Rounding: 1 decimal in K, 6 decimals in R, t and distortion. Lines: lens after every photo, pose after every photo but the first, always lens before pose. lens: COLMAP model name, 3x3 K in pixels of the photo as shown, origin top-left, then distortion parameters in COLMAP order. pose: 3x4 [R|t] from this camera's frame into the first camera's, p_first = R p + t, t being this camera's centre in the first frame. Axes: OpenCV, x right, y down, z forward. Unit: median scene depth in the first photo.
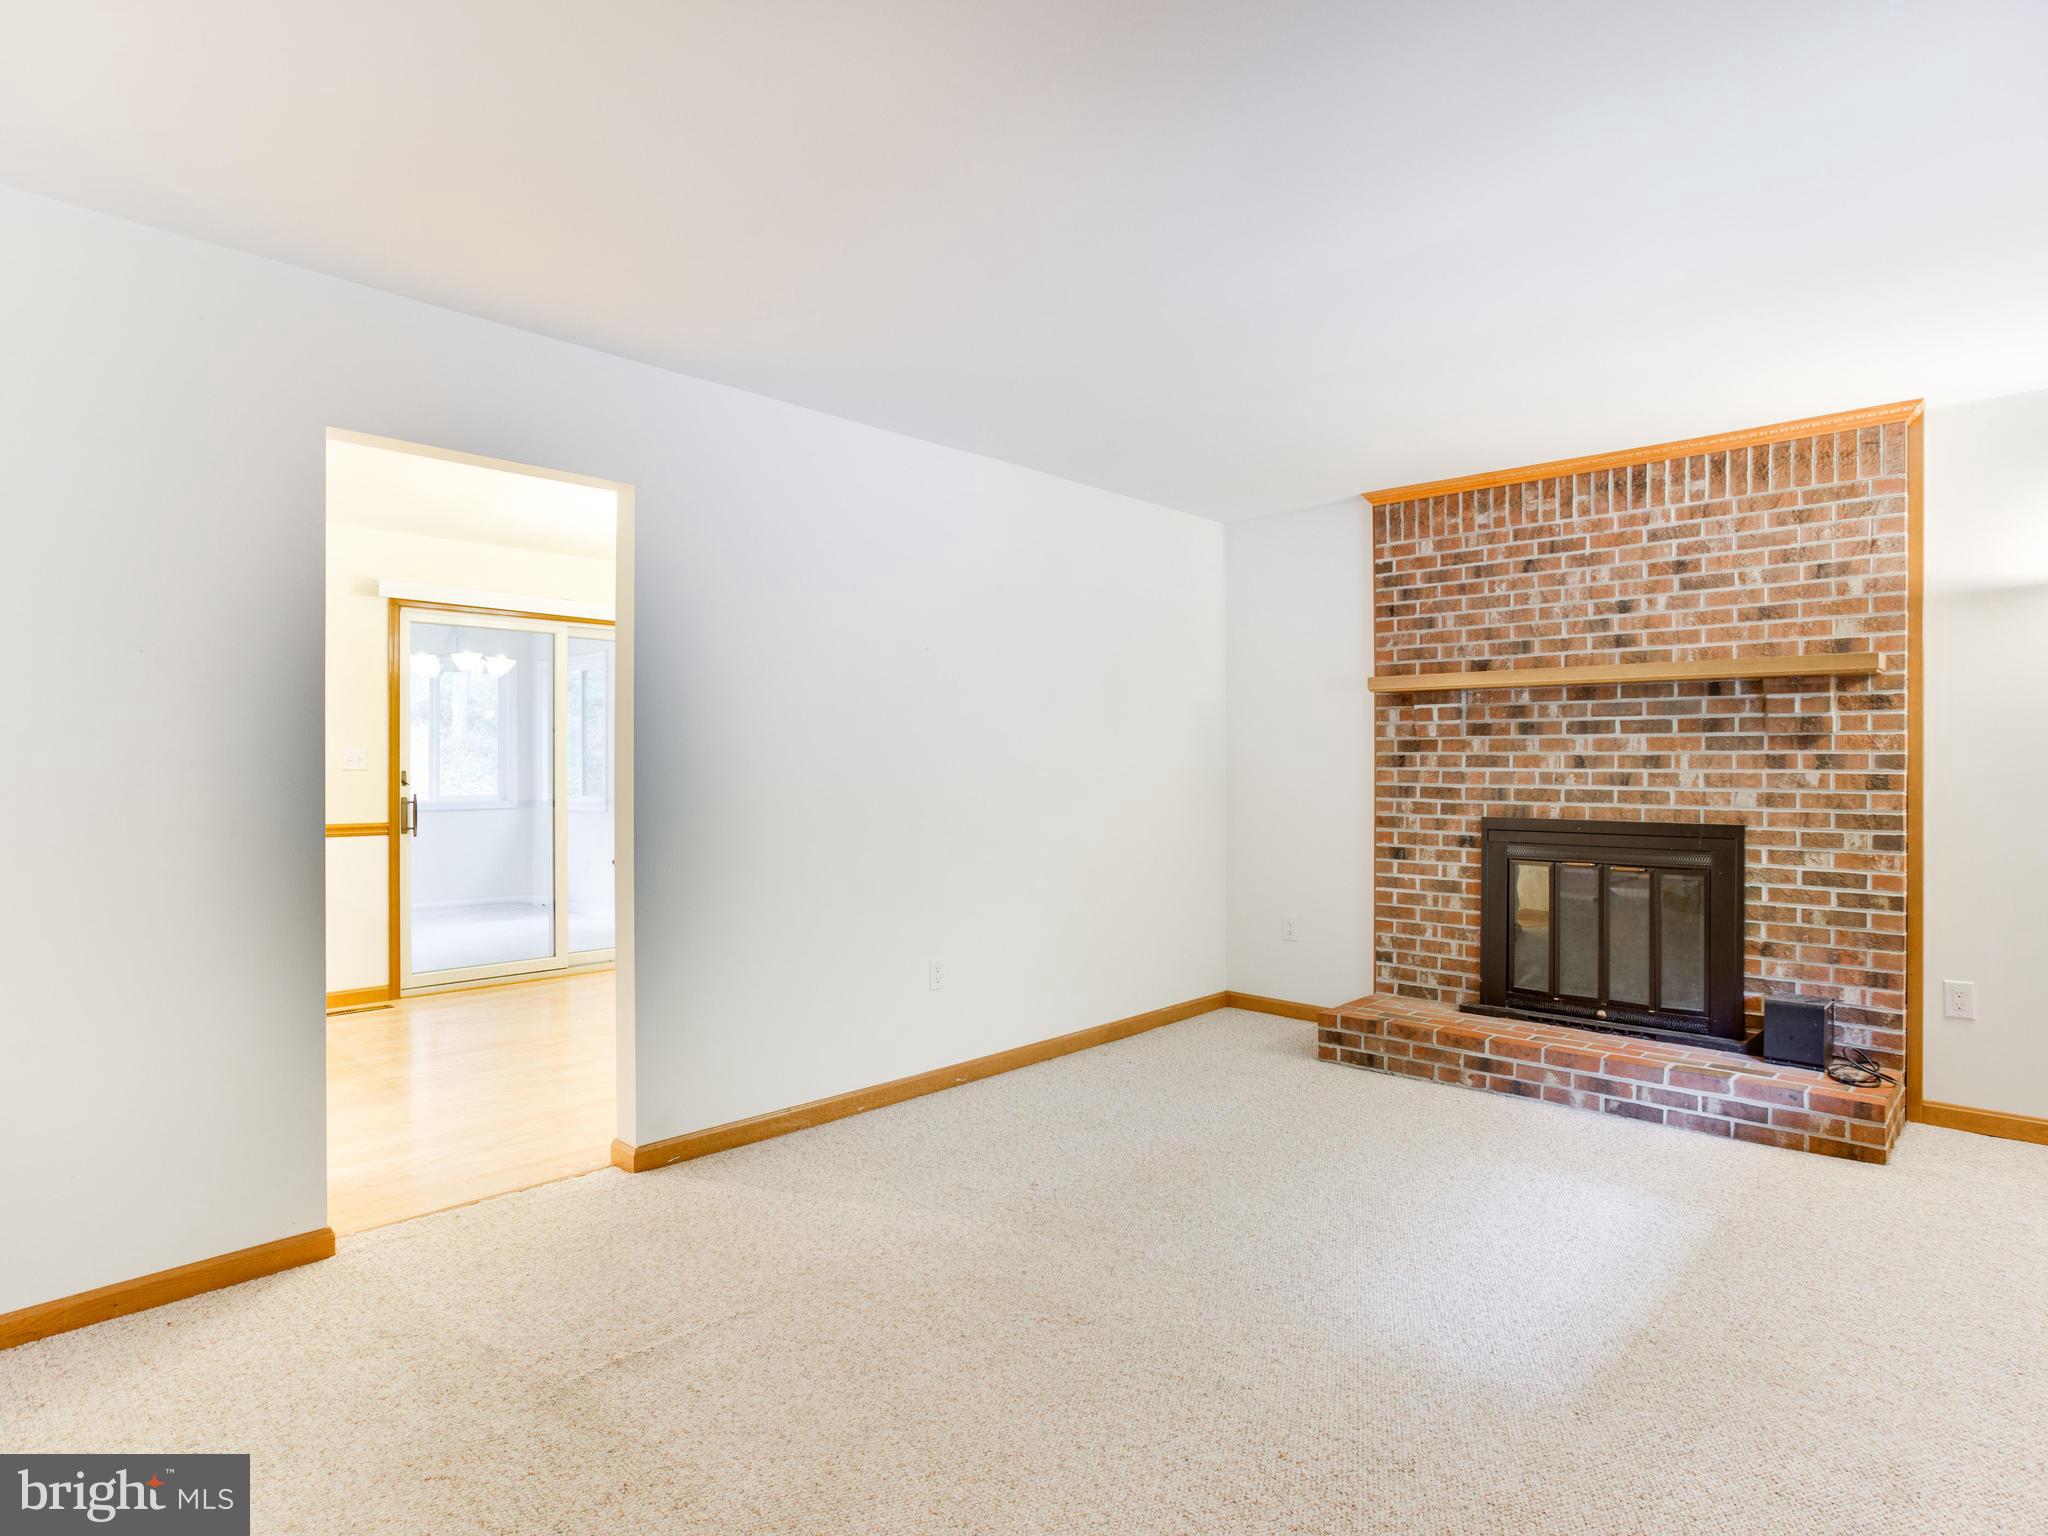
lens RADIAL K [[1141.3, 0, 1024.0], [0, 1141.3, 768.0], [0, 0, 1]] dist [-0.051138, 0.038175]
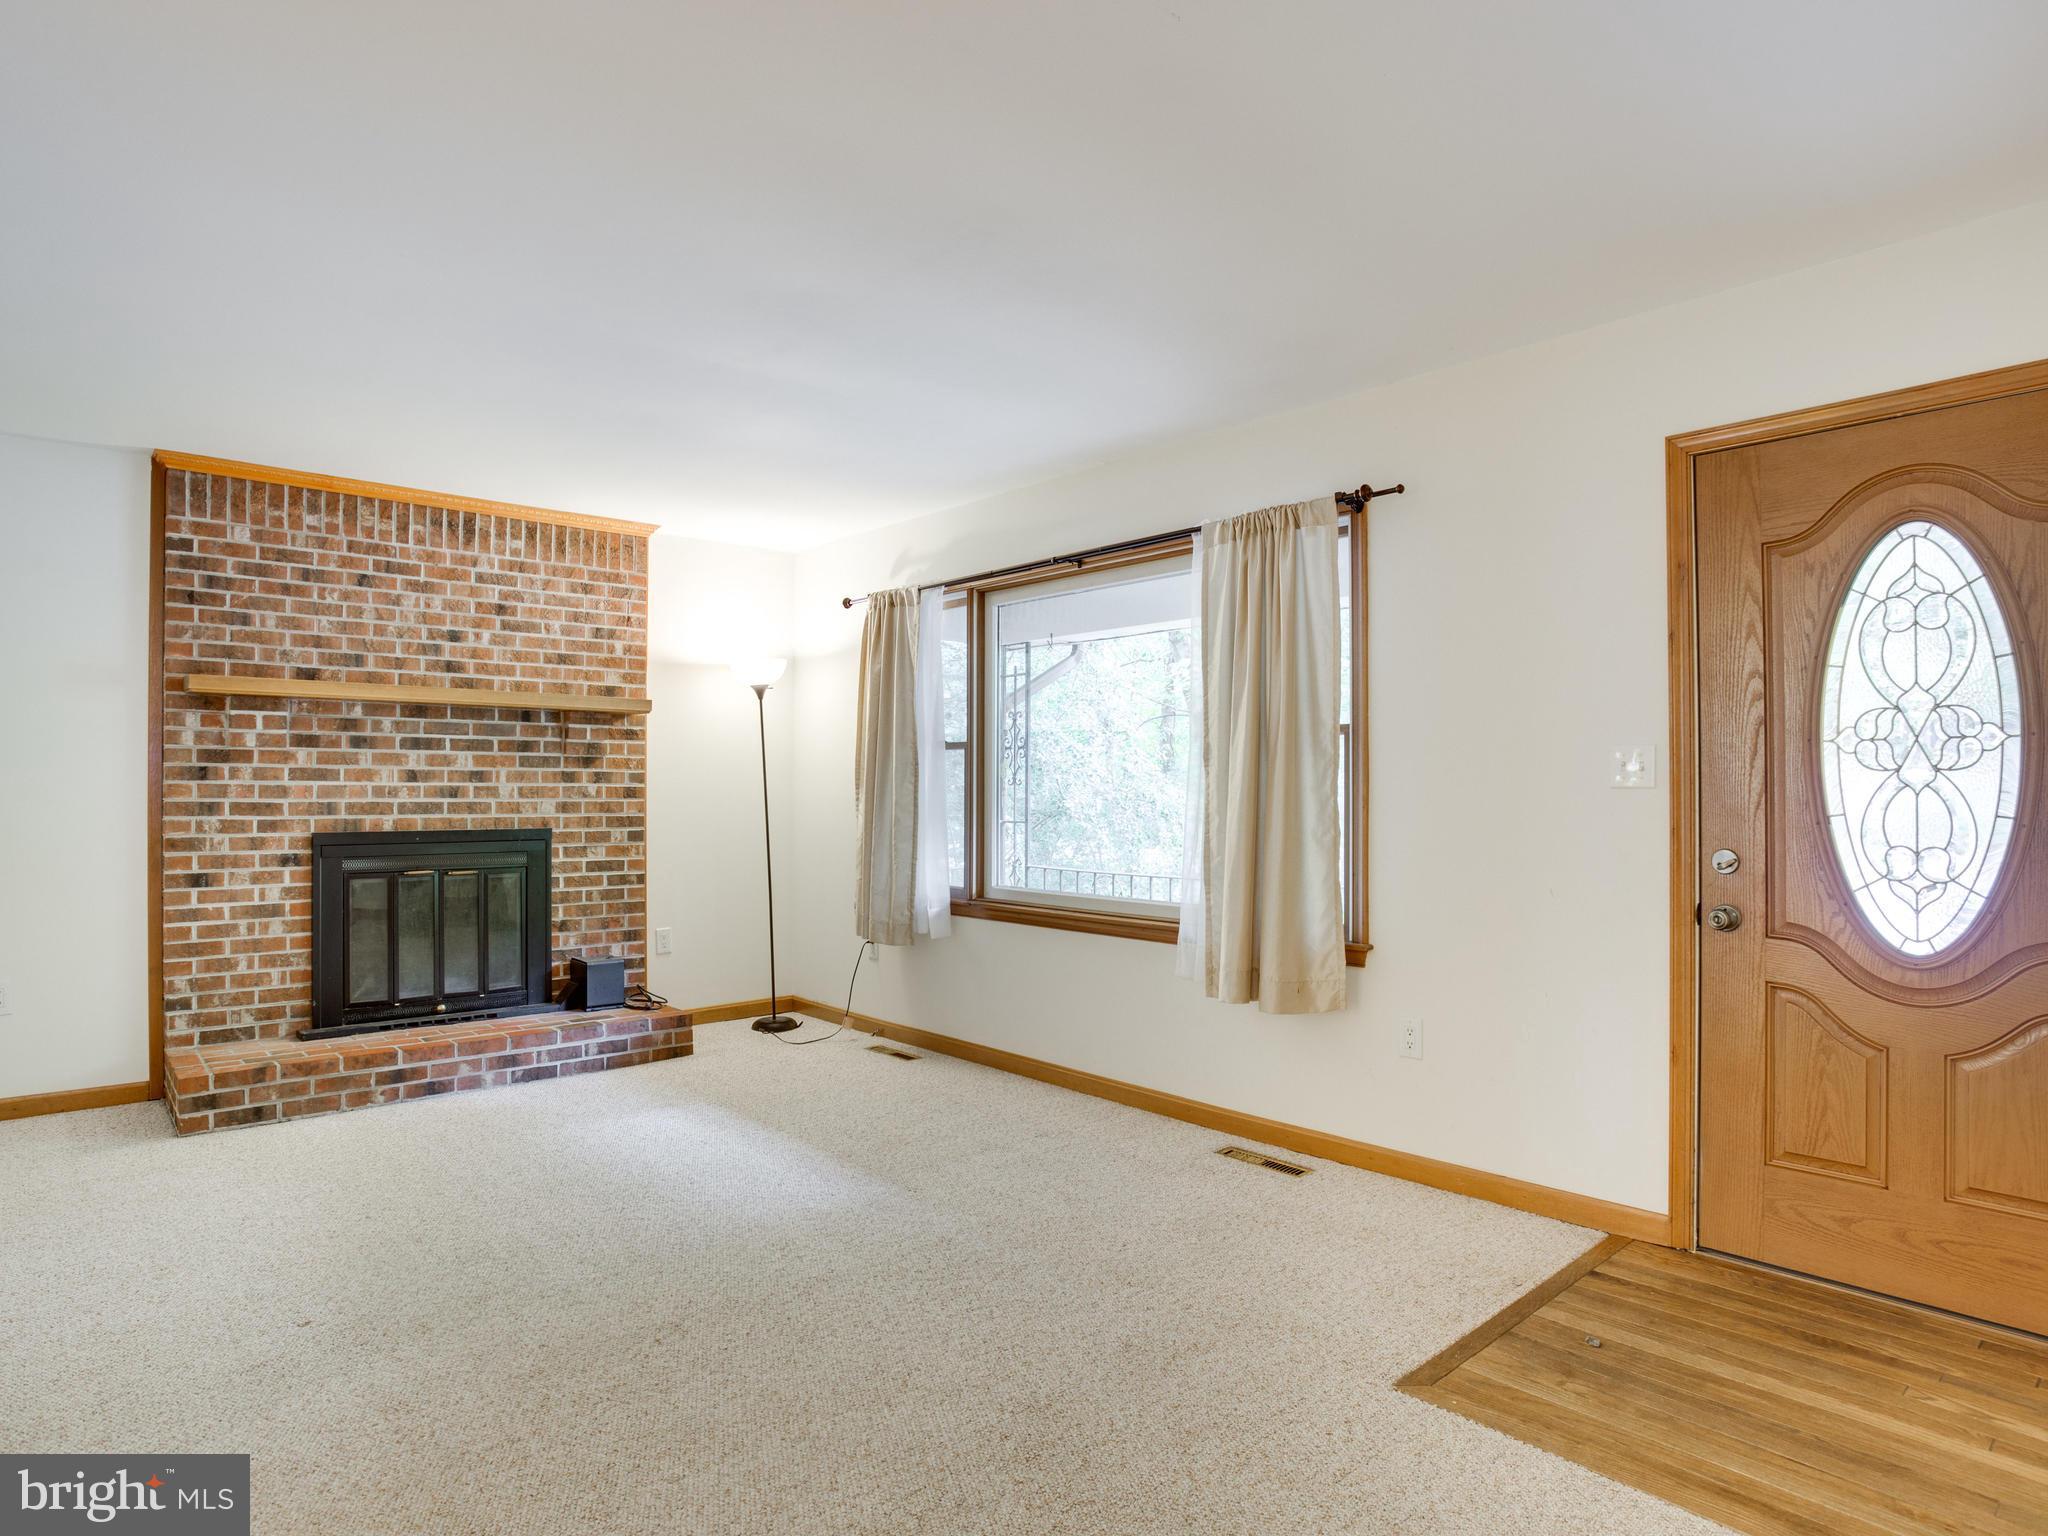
lens RADIAL K [[1162.0, 0, 1062.6], [0, 1162.0, 775.1], [0, 0, 1]] dist [-0.077888, 0.037593]
pose [[0.061925, 0.006854, 0.998057, -0.544791], [-0.002132, 0.999975, -0.006735, -0.000408], [-0.998079, -0.001711, 0.061938, 0.334276]]
